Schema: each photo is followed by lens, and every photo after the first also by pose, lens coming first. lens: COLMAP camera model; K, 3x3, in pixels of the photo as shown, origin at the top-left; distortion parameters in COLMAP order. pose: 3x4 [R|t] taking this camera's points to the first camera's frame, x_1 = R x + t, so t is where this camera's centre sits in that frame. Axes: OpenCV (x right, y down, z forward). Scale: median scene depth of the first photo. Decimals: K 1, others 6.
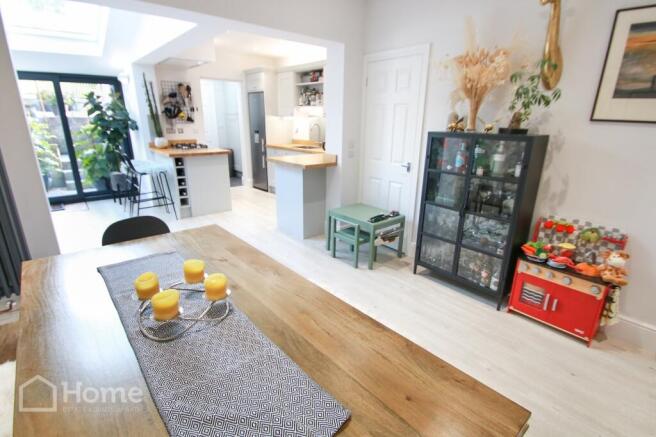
lens RADIAL K [[322.2, 0, 328.0], [0, 322.2, 218.5], [0, 0, 1]] dist [-0.017930, -0.000581]
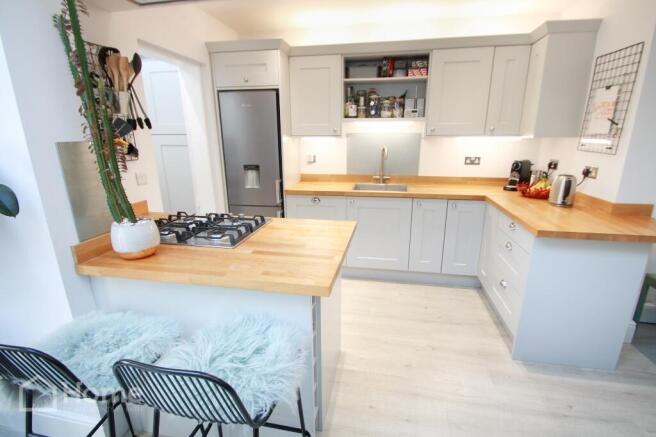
lens RADIAL K [[310.6, 0, 328.0], [0, 310.6, 218.5], [0, 0, 1]] dist [0.001850, -0.000405]
pose [[0.786379, -0.182944, 0.590033, -0.494481], [0.199619, 0.979154, 0.037548, -0.208404], [-0.584603, 0.088255, 0.806505, 0.606626]]
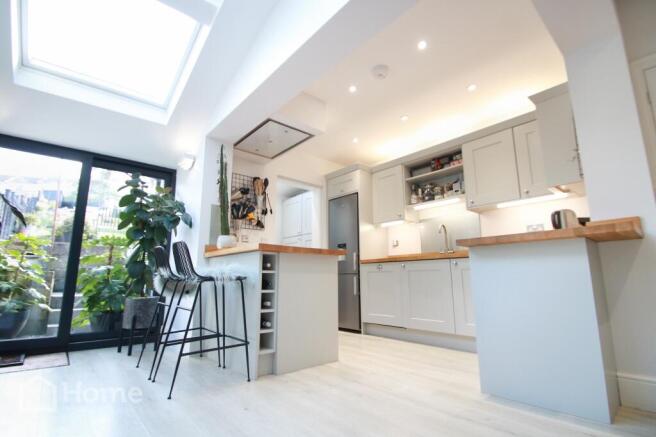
lens RADIAL K [[310.6, 0, 328.0], [0, 310.6, 218.5], [0, 0, 1]] dist [0.001850, -0.000405]
pose [[0.999858, -0.014929, 0.007784, -0.294924], [0.016835, 0.880721, -0.473336, 0.009865], [0.000211, 0.473400, 0.880848, 0.398913]]
